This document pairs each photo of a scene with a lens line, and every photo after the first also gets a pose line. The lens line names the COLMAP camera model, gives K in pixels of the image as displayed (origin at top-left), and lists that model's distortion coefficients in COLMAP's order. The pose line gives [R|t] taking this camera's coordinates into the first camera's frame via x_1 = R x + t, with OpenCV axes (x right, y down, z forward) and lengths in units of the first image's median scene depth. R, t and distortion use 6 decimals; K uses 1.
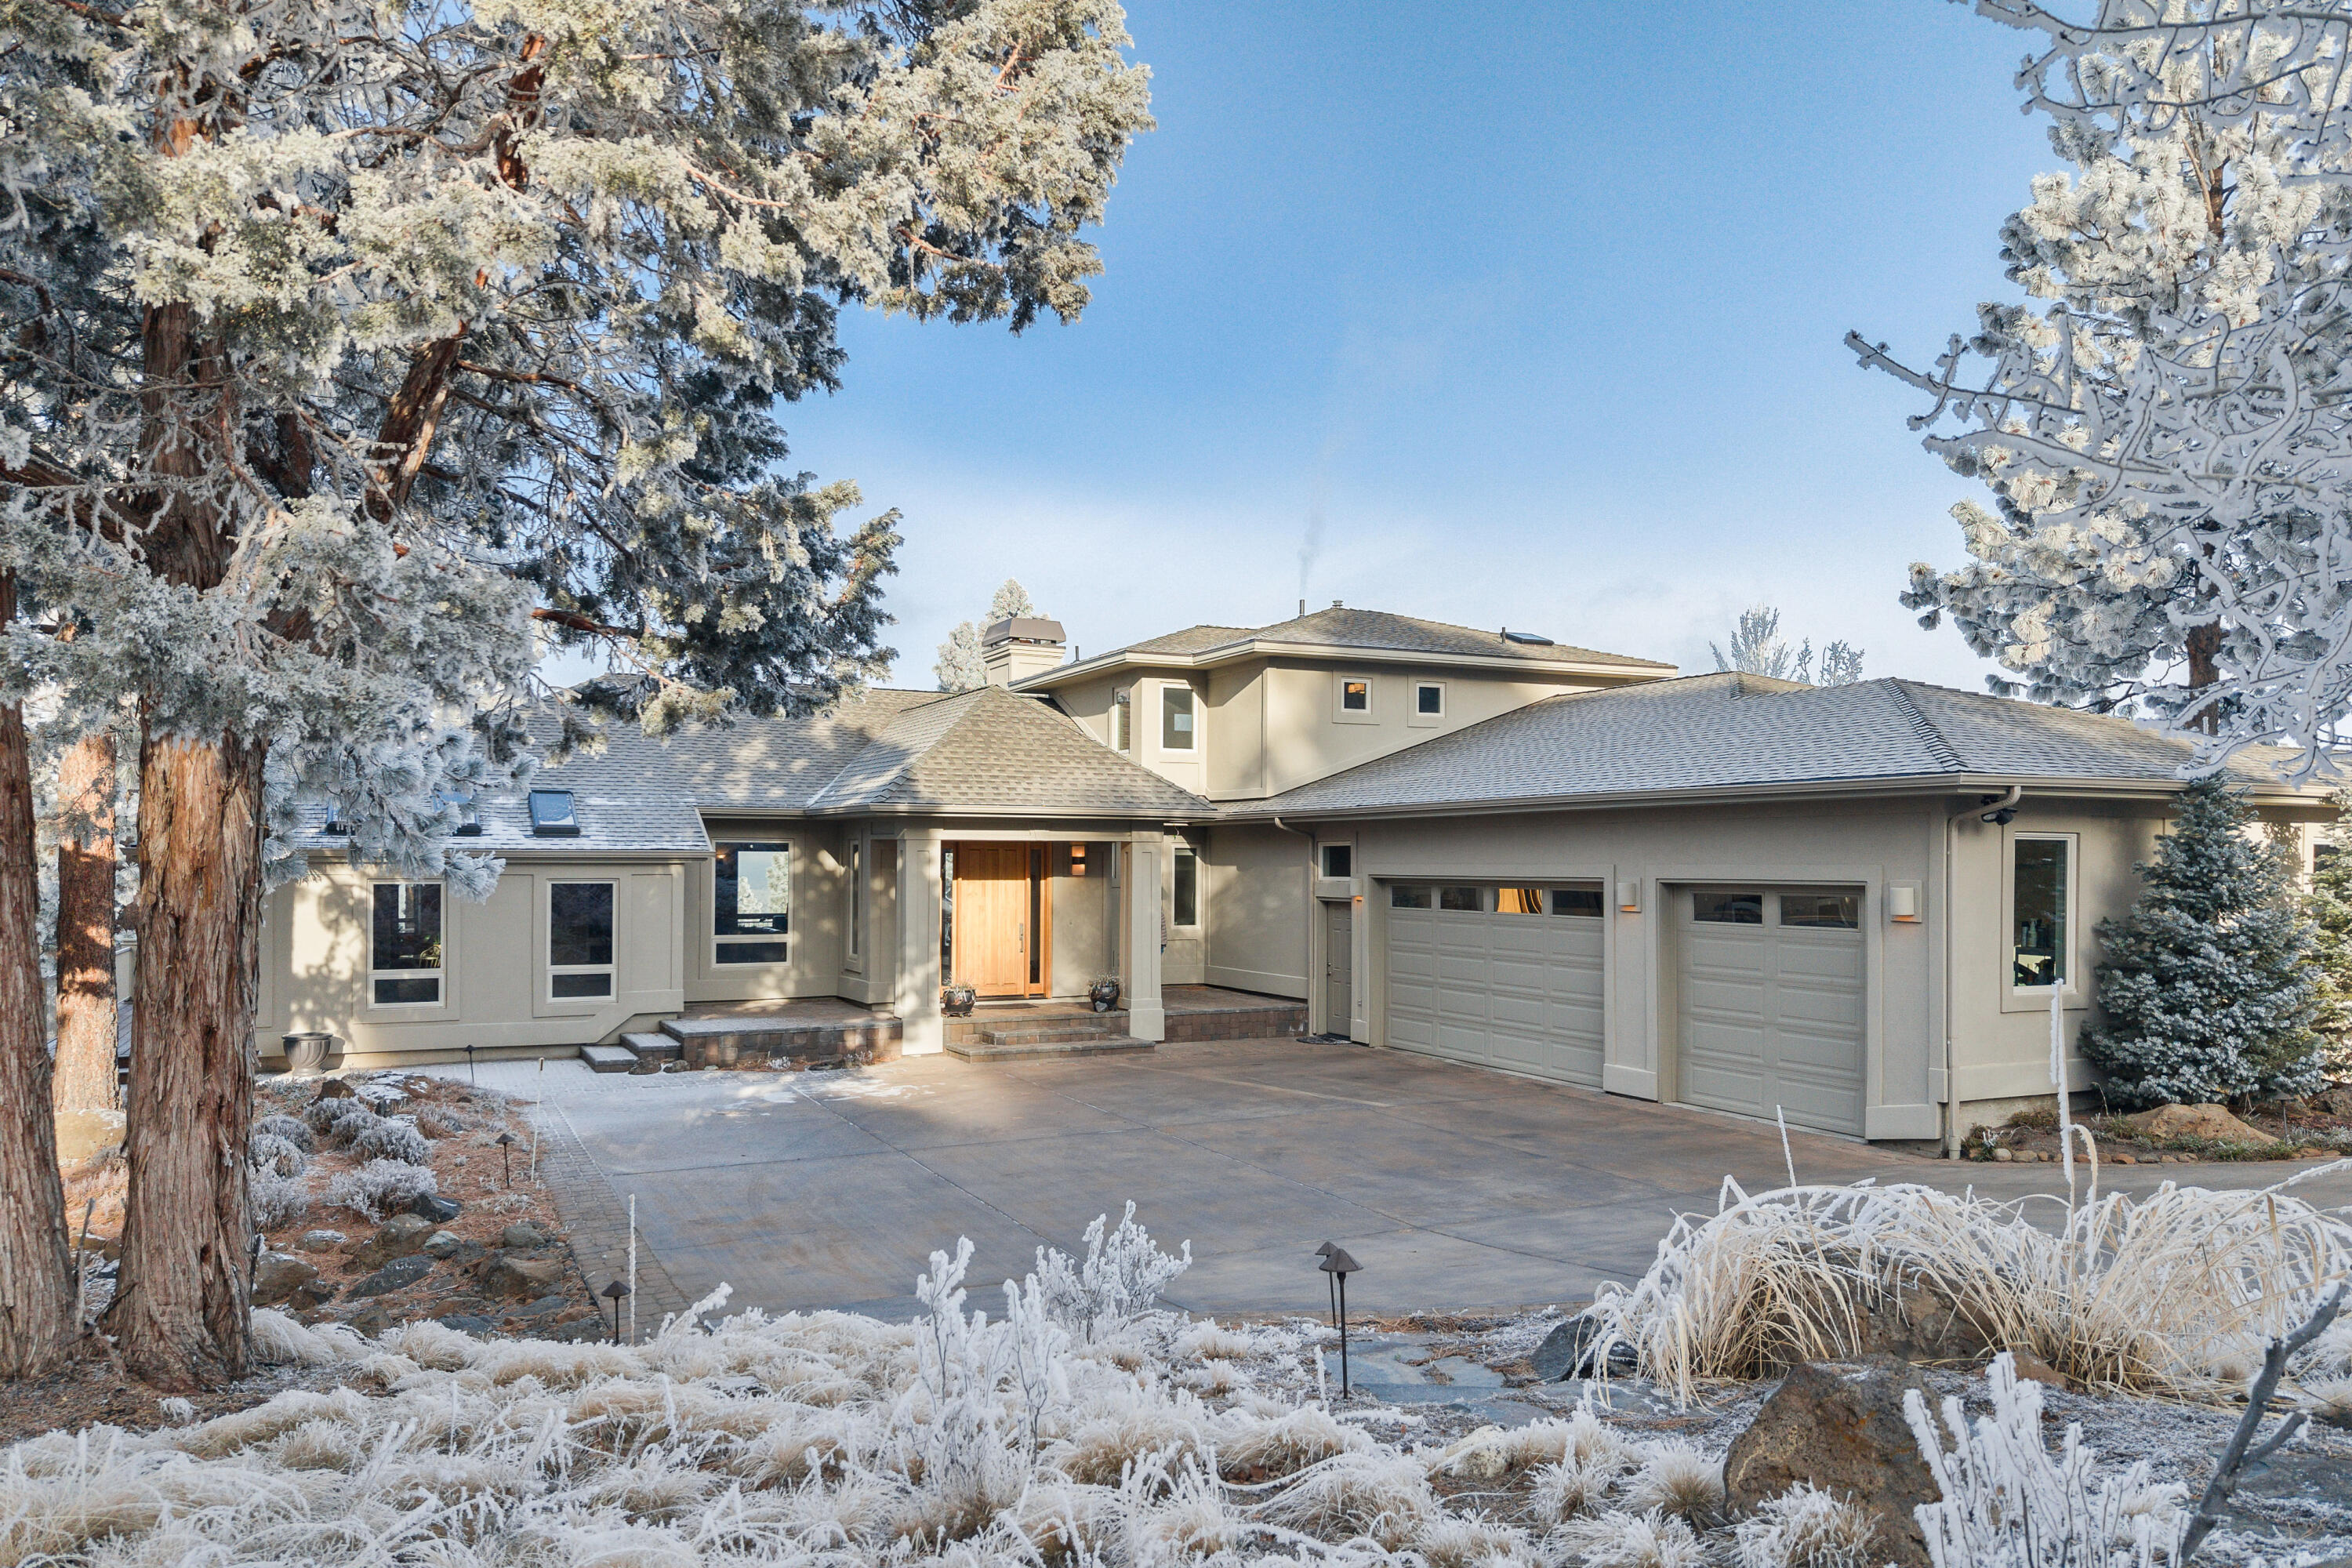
lens RADIAL K [[1593.1, 0, 1171.2], [0, 1593.1, 766.2], [0, 0, 1]] dist [0.045390, -0.065260]
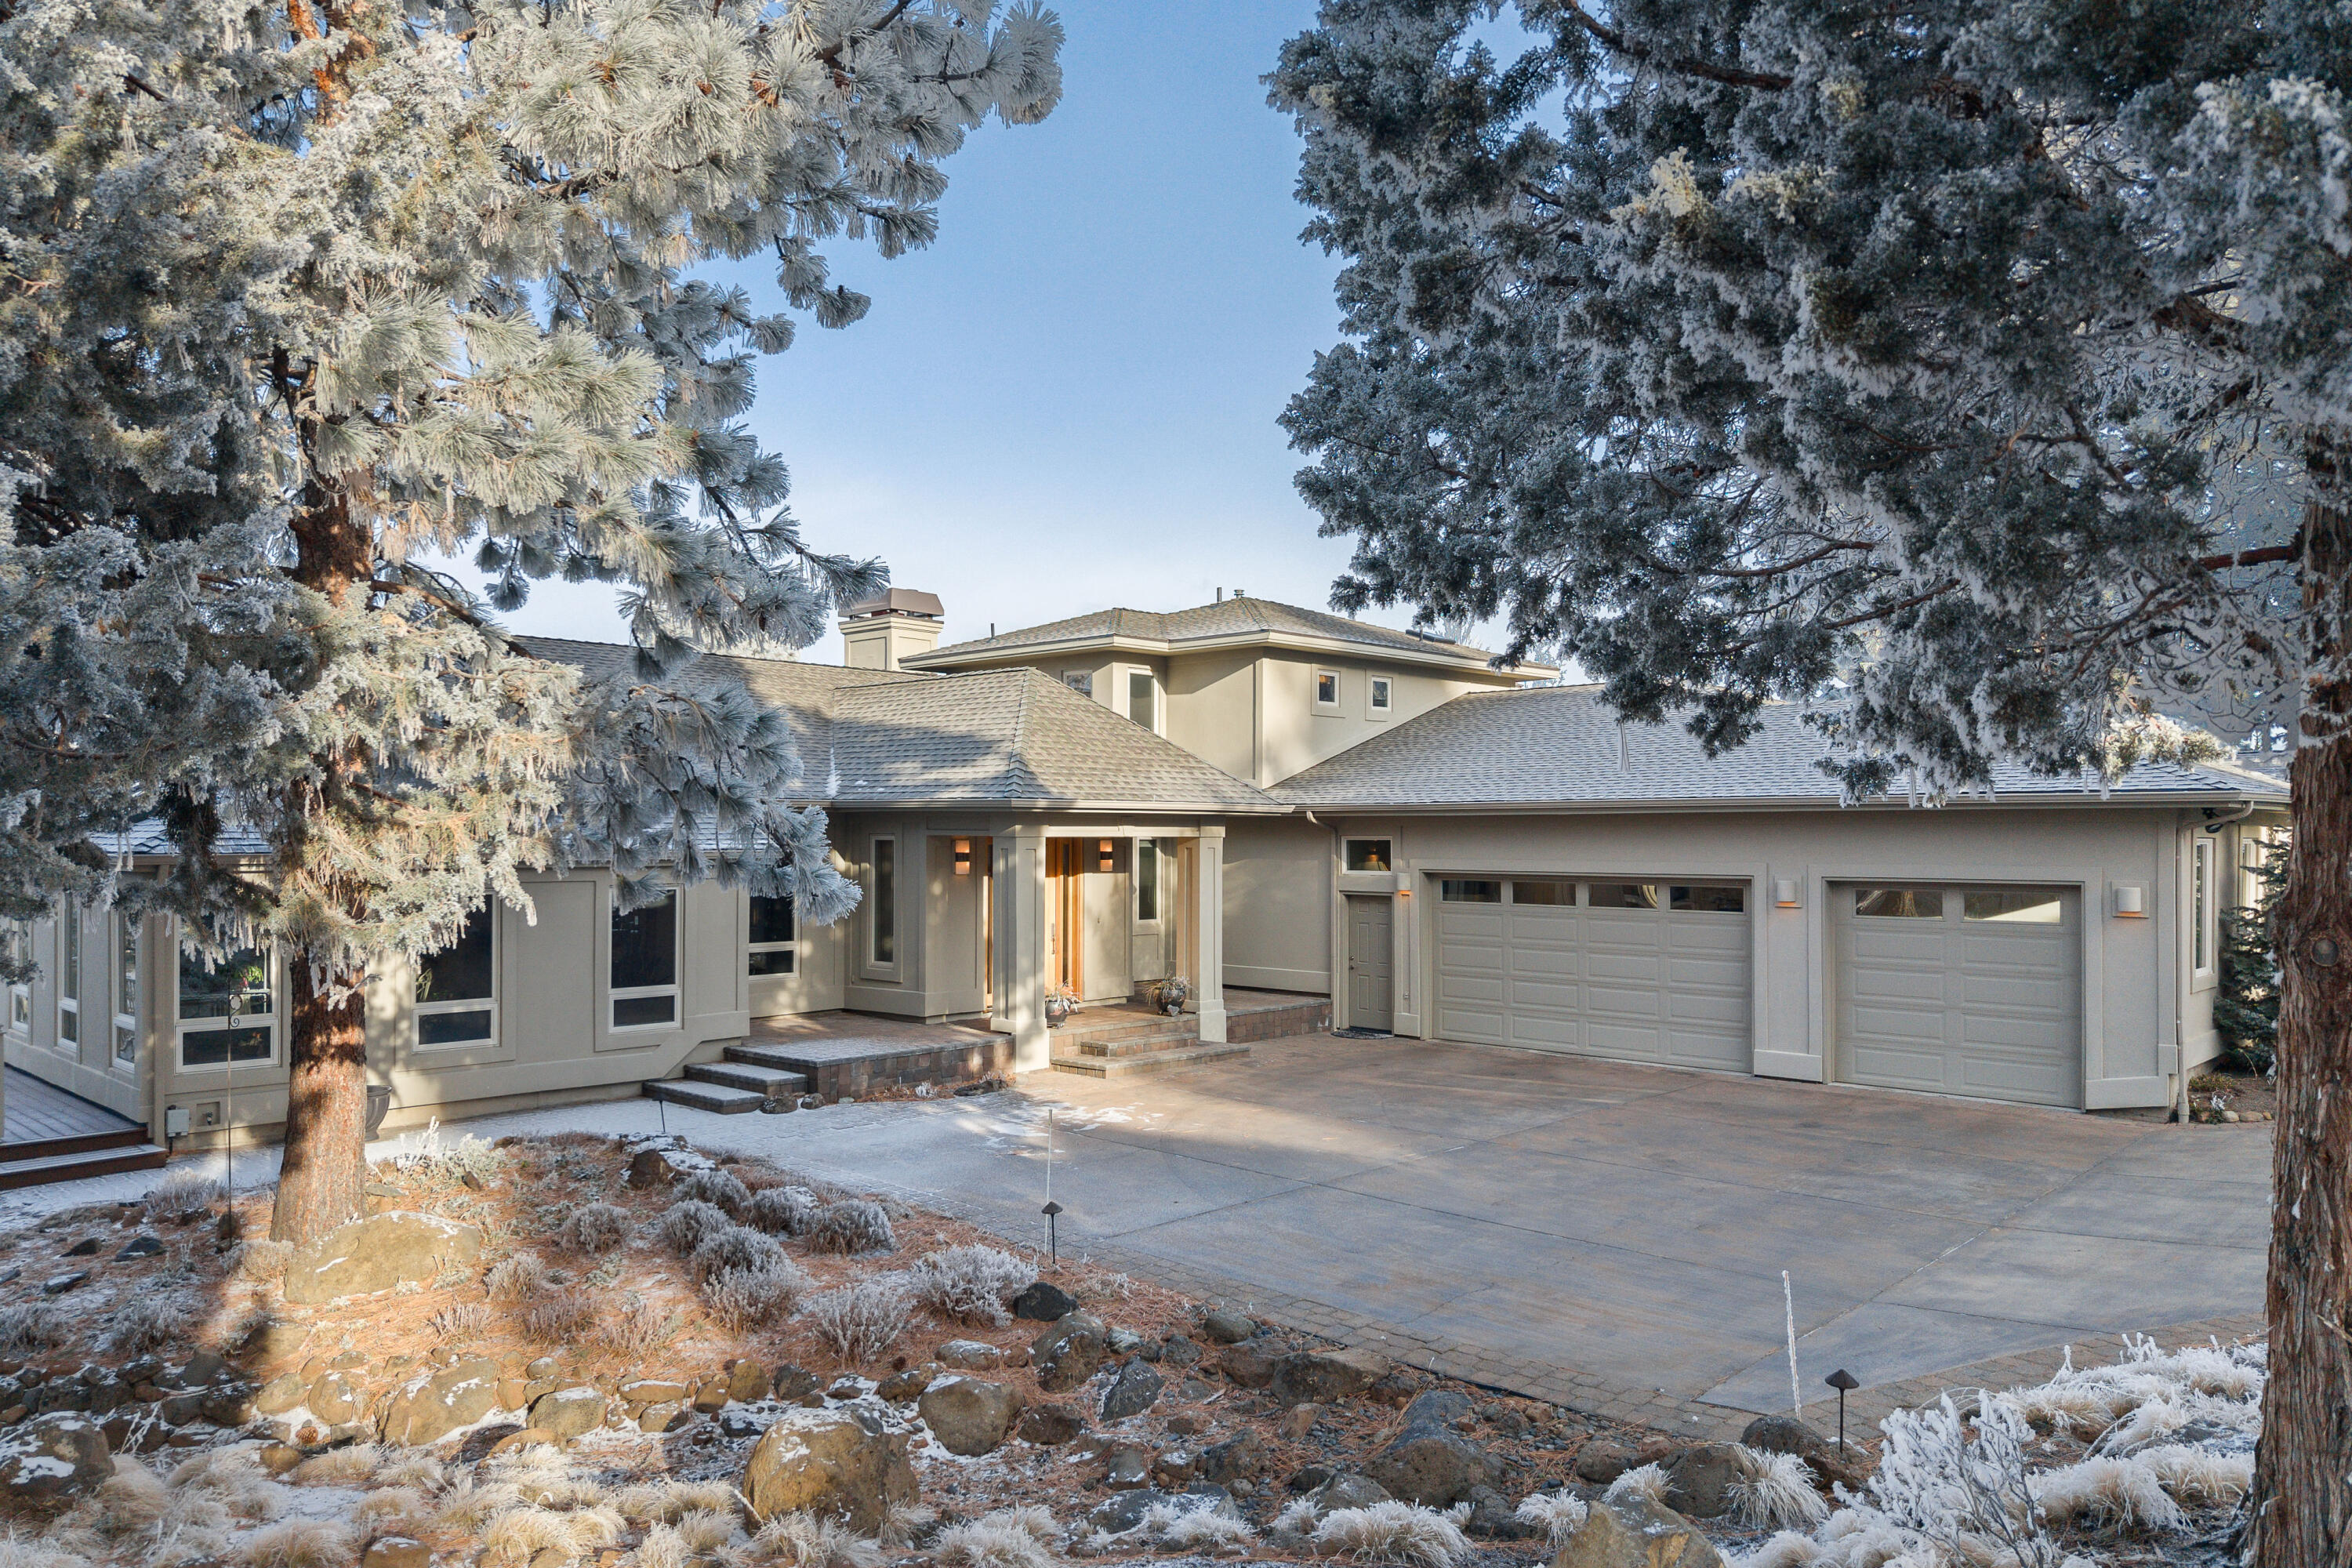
lens RADIAL K [[1593.1, 0, 1171.2], [0, 1593.1, 766.2], [0, 0, 1]] dist [0.045390, -0.065260]
pose [[0.938132, 0.013070, 0.346031, -0.397764], [-0.019177, 0.999715, 0.014232, -0.009338], [-0.345747, -0.019987, 0.938115, 0.114613]]
